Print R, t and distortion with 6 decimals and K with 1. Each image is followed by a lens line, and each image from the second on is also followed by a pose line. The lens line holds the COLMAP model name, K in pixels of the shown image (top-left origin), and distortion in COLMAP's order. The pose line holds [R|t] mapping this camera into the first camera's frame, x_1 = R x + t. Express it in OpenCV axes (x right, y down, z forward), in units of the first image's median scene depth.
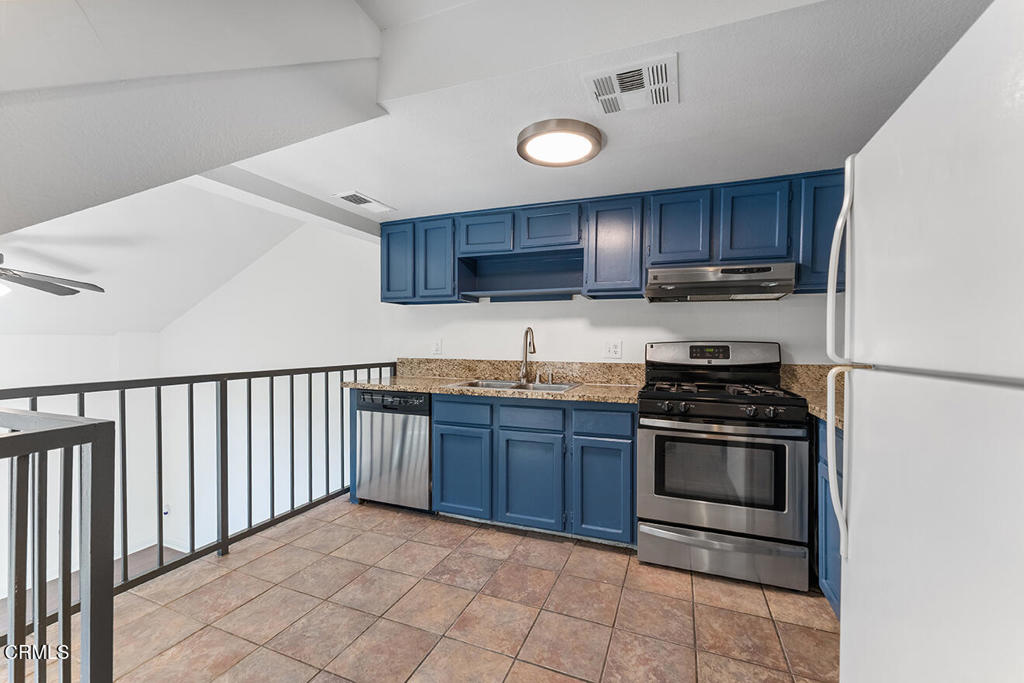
lens RADIAL K [[416.4, 0, 513.7], [0, 416.4, 347.0], [0, 0, 1]] dist [-0.000650, 0.000497]
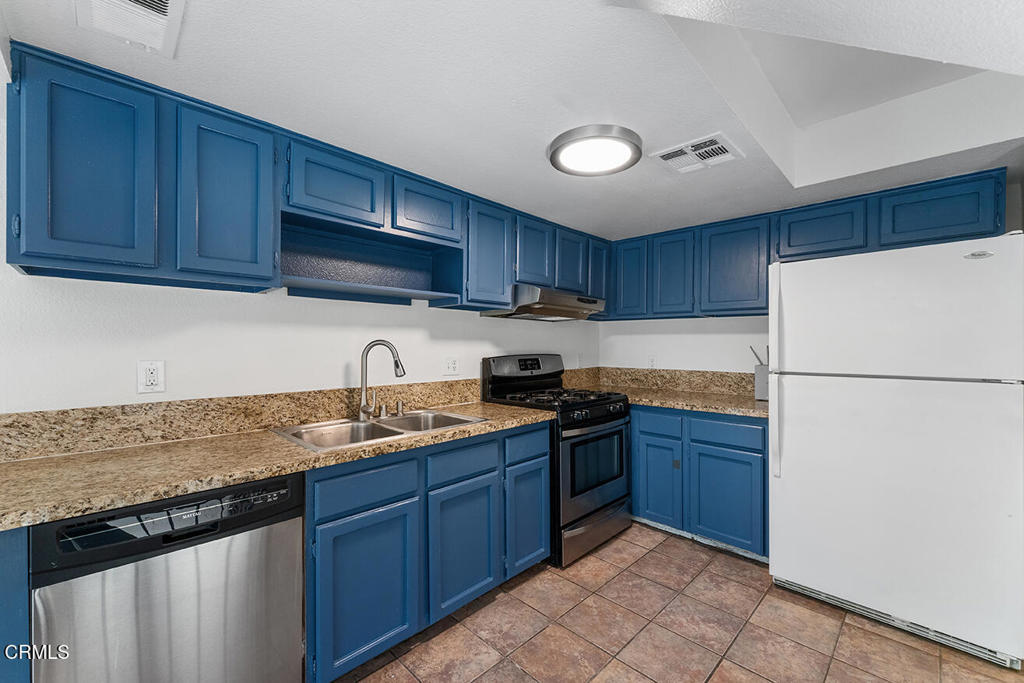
lens RADIAL K [[416.4, 0, 517.1], [0, 416.4, 343.6], [0, 0, 1]] dist [-0.000650, 0.000497]
pose [[0.385928, -0.003382, 0.922523, -0.582356], [0.009138, 0.999958, -0.000157, -0.043186], [-0.922484, 0.008490, 0.385942, 0.567400]]
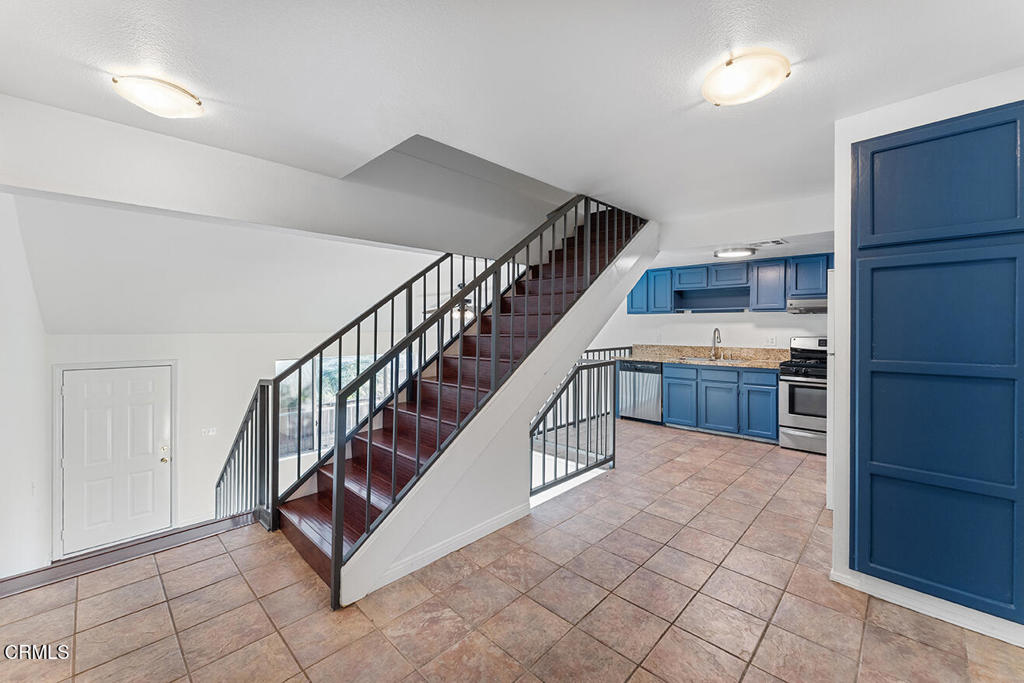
lens RADIAL K [[416.4, 0, 509.4], [0, 416.4, 327.1], [0, 0, 1]] dist [-0.000650, 0.000497]
pose [[0.923776, -0.006389, -0.382880, -0.112047], [0.003812, 0.999965, -0.007490, -0.045946], [0.382915, 0.005459, 0.923768, -1.122273]]
